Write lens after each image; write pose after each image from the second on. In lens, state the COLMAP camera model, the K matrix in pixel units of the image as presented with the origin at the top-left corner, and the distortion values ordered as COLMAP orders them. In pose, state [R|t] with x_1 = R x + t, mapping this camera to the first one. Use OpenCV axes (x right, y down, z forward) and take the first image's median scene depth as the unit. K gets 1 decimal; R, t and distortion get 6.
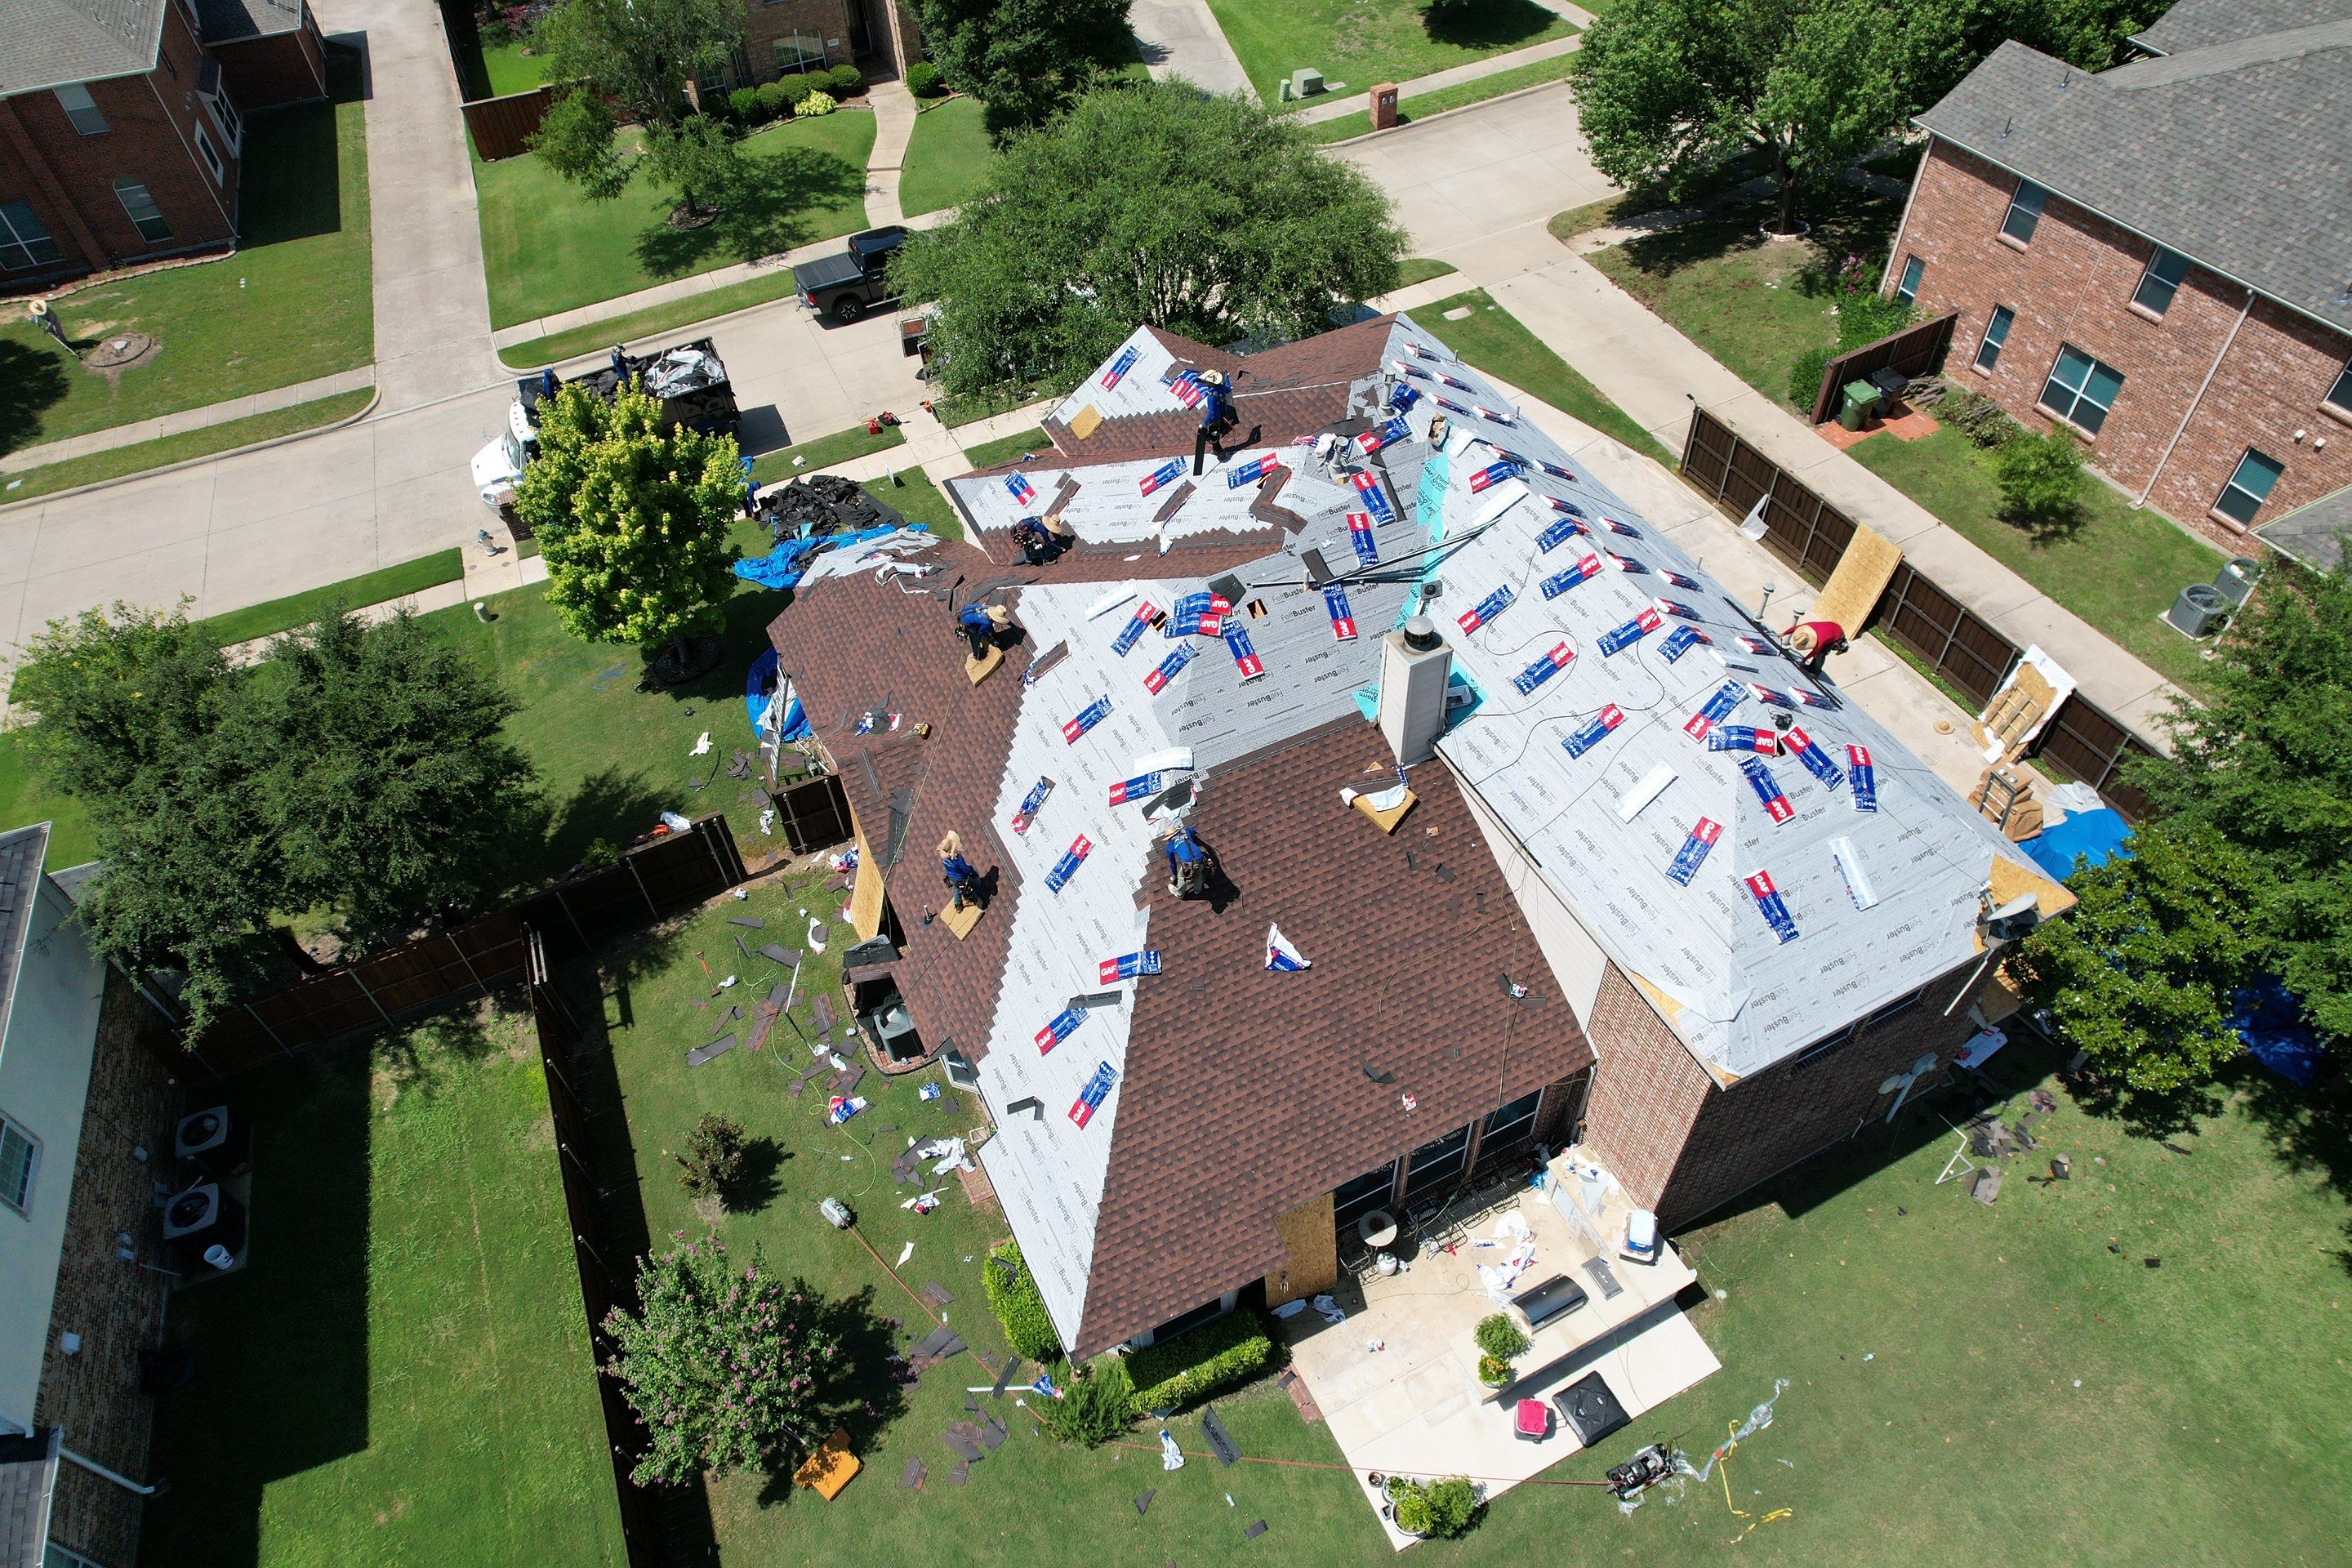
lens RADIAL K [[1506.4, 0, 1179.3], [0, 1506.4, 781.2], [0, 0, 1]] dist [-0.072113, 0.064848]
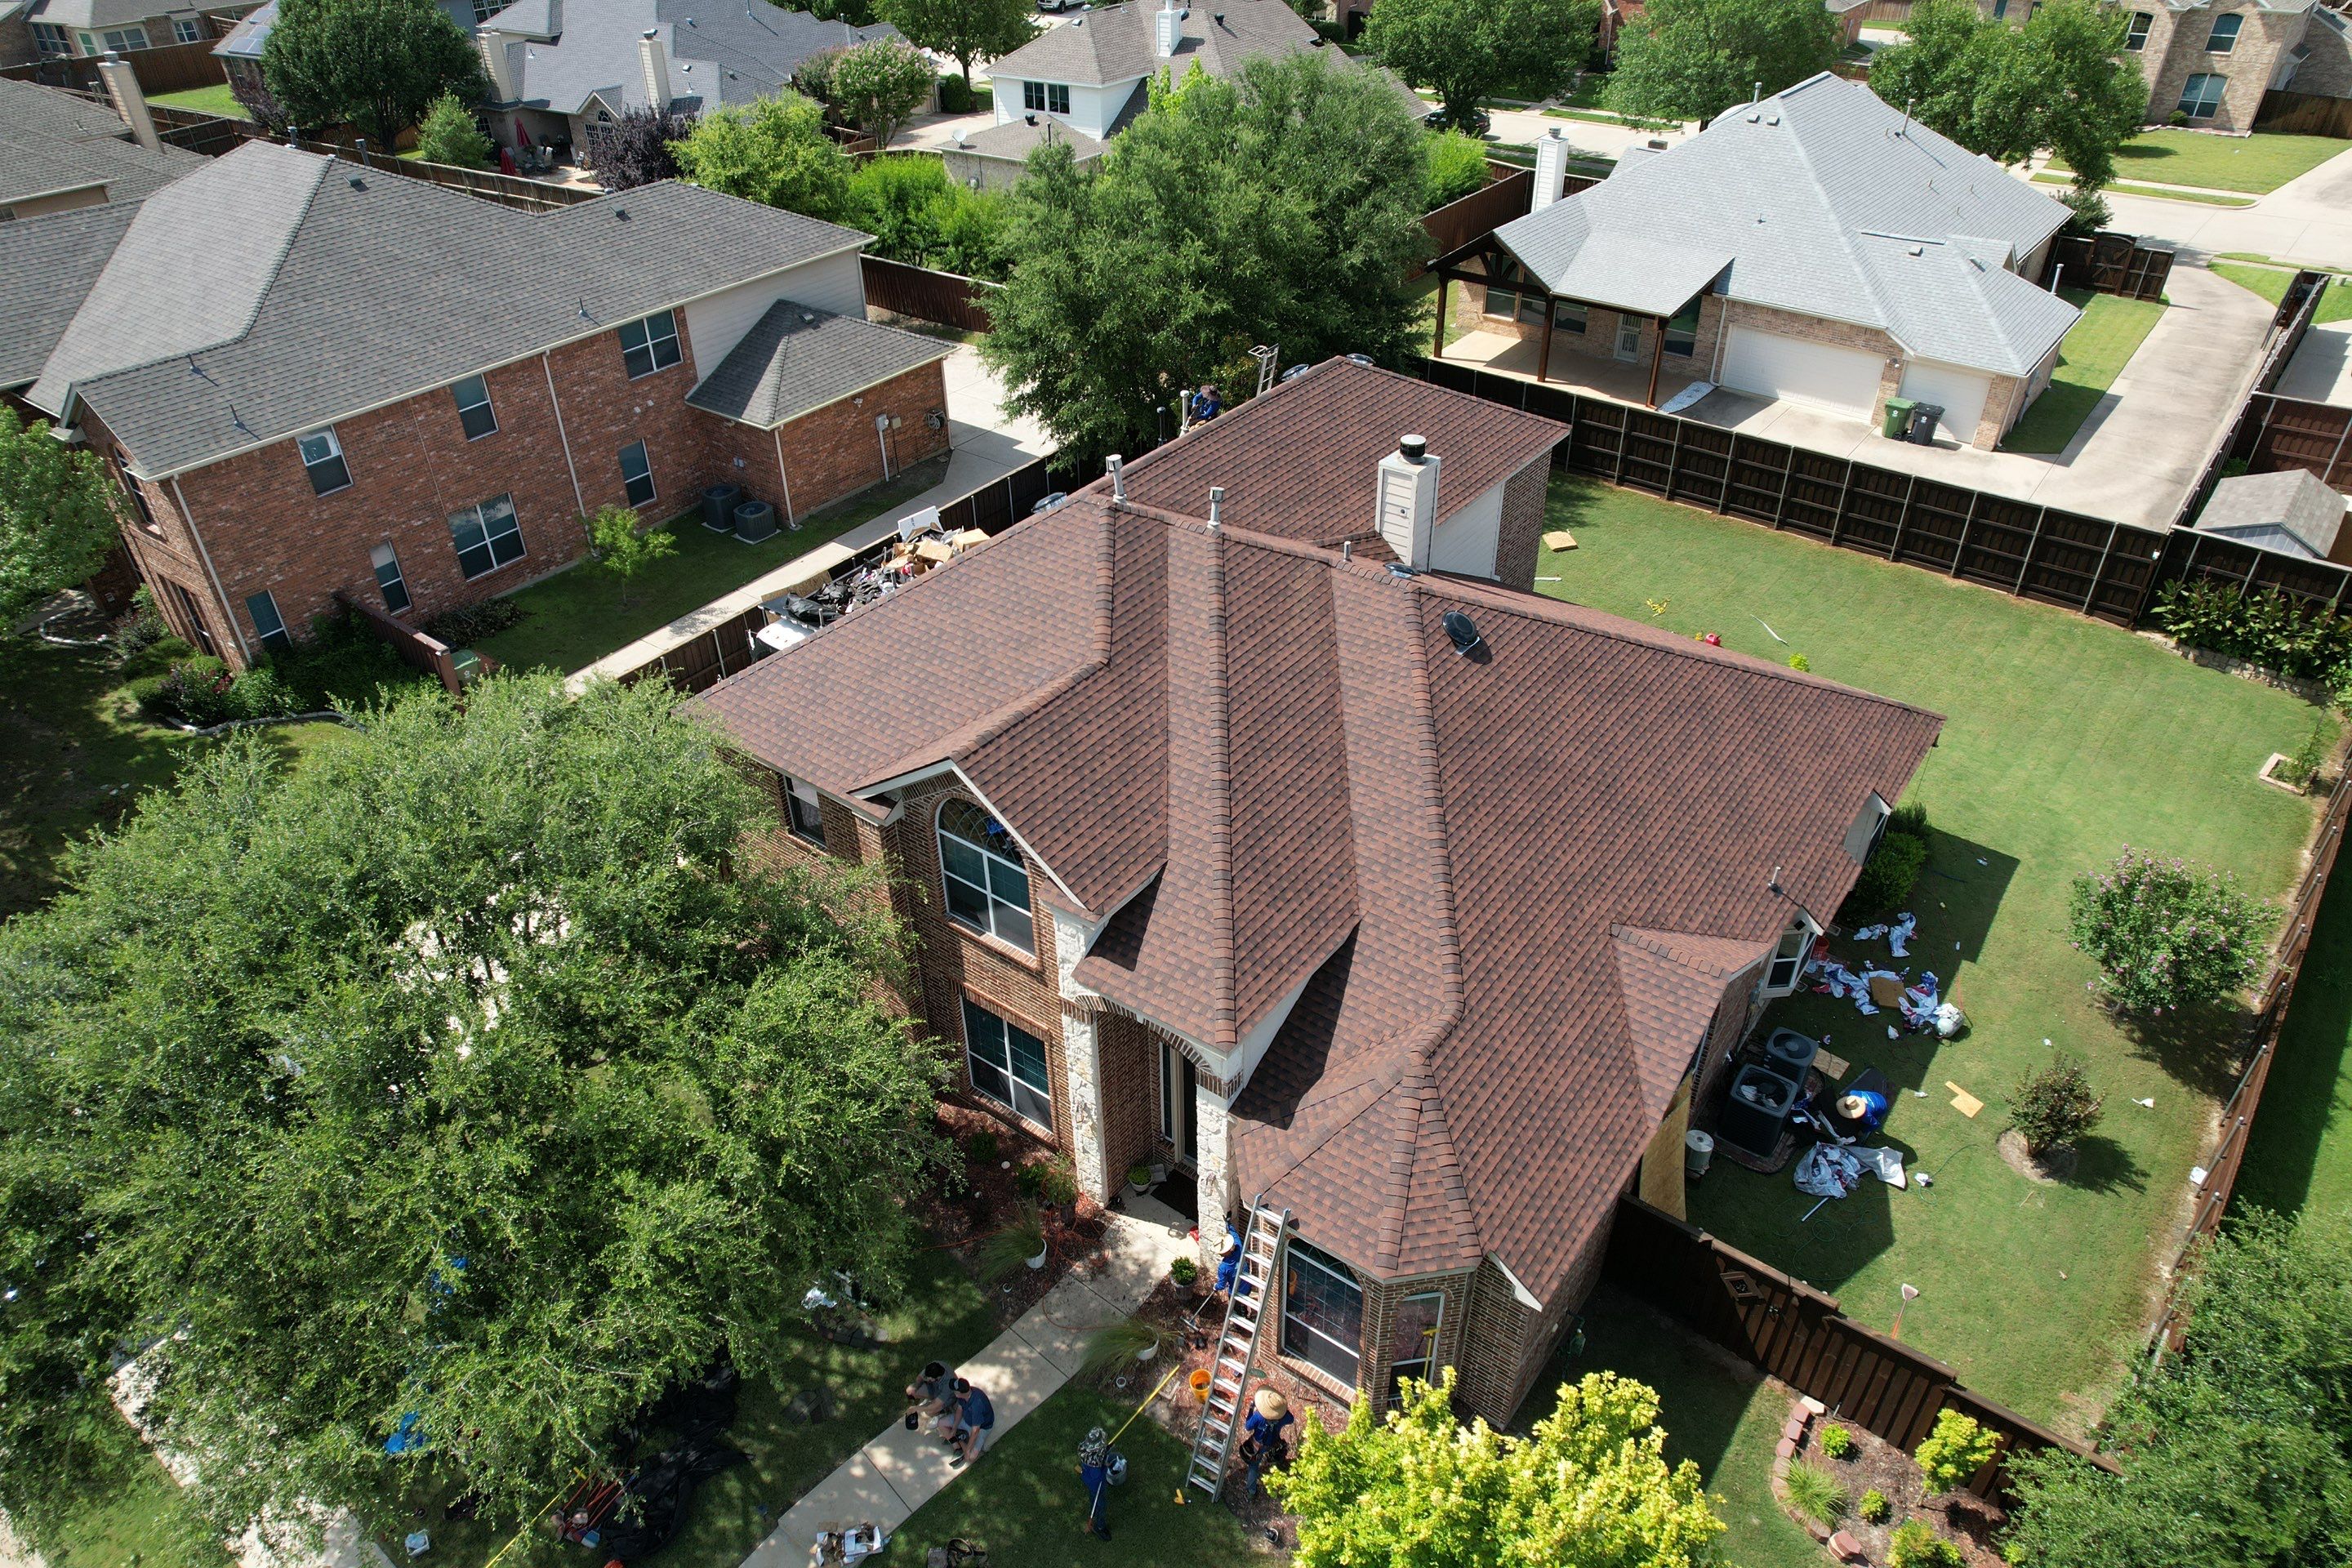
lens RADIAL K [[1506.4, 0, 1179.3], [0, 1506.4, 781.2], [0, 0, 1]] dist [-0.072113, 0.064848]
pose [[-0.449810, -0.471476, 0.758539, -0.594019], [0.684595, 0.363436, 0.631858, -0.674049], [-0.573586, 0.803508, 0.159293, 0.898201]]
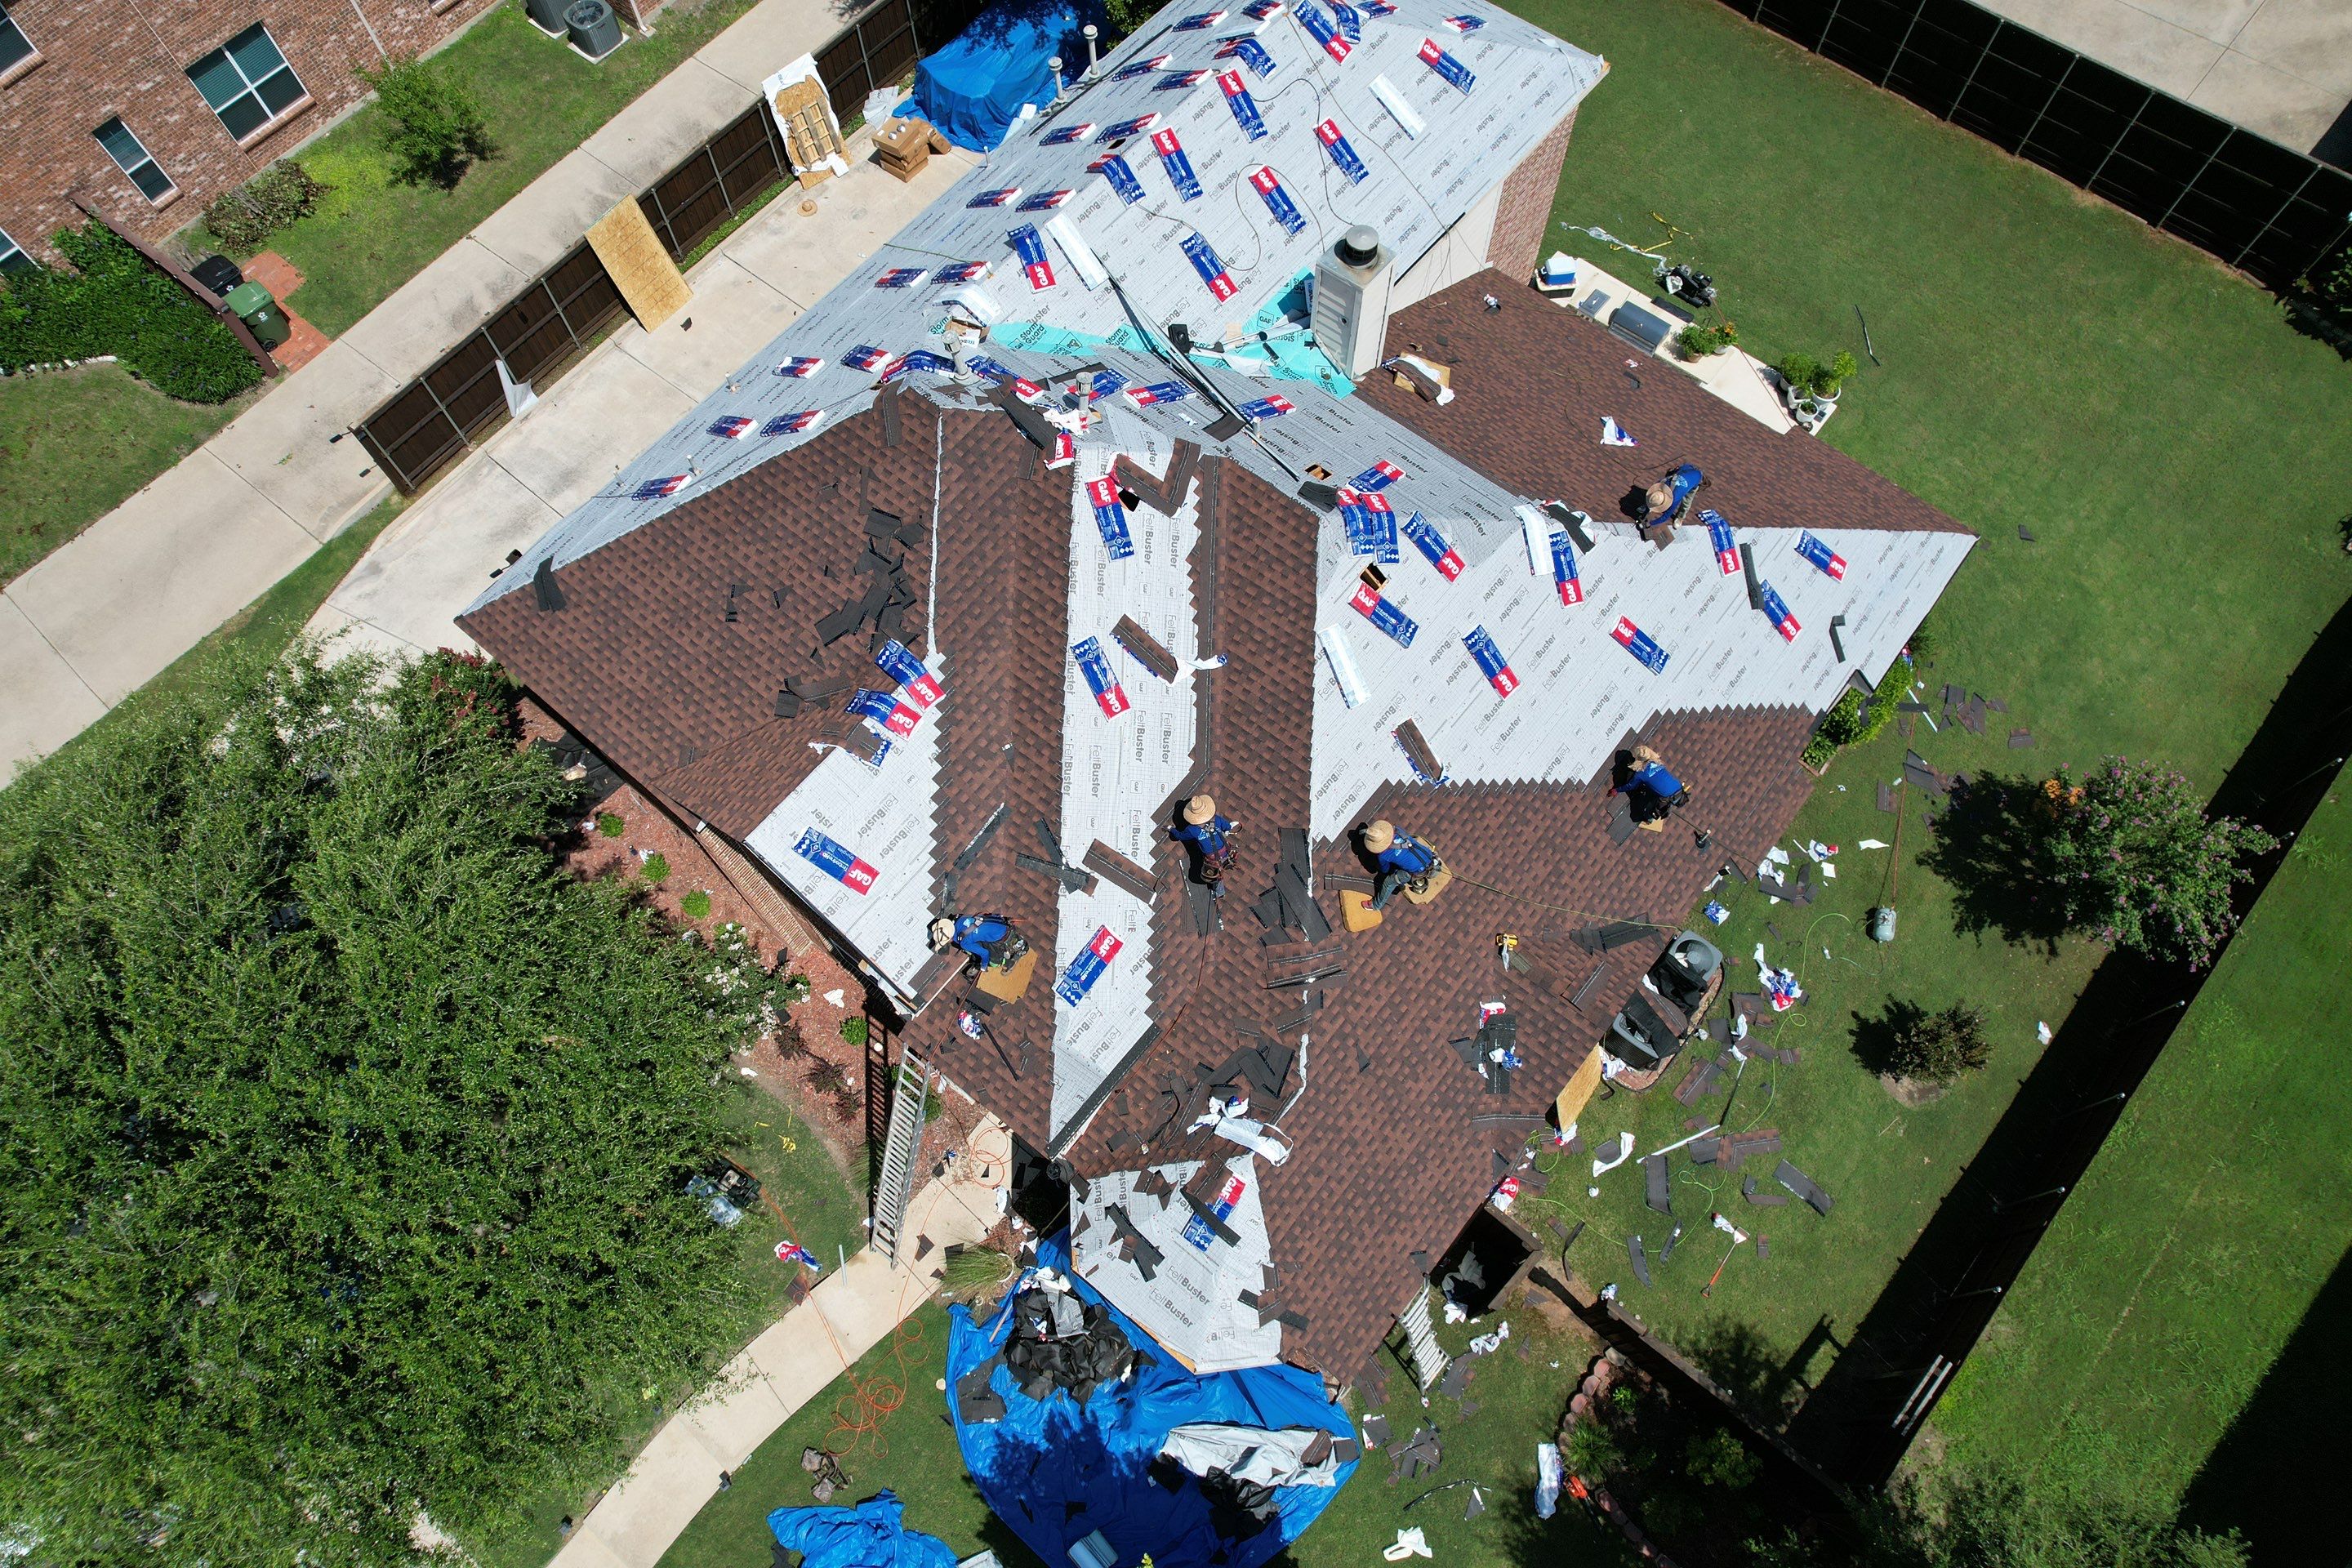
lens RADIAL K [[1506.4, 0, 1179.3], [0, 1506.4, 781.2], [0, 0, 1]] dist [-0.072113, 0.064848]
pose [[-0.414884, -0.808700, 0.416983, -0.324475], [0.694792, 0.014320, 0.719068, -0.627743], [-0.587482, 0.588047, 0.555937, 0.608642]]
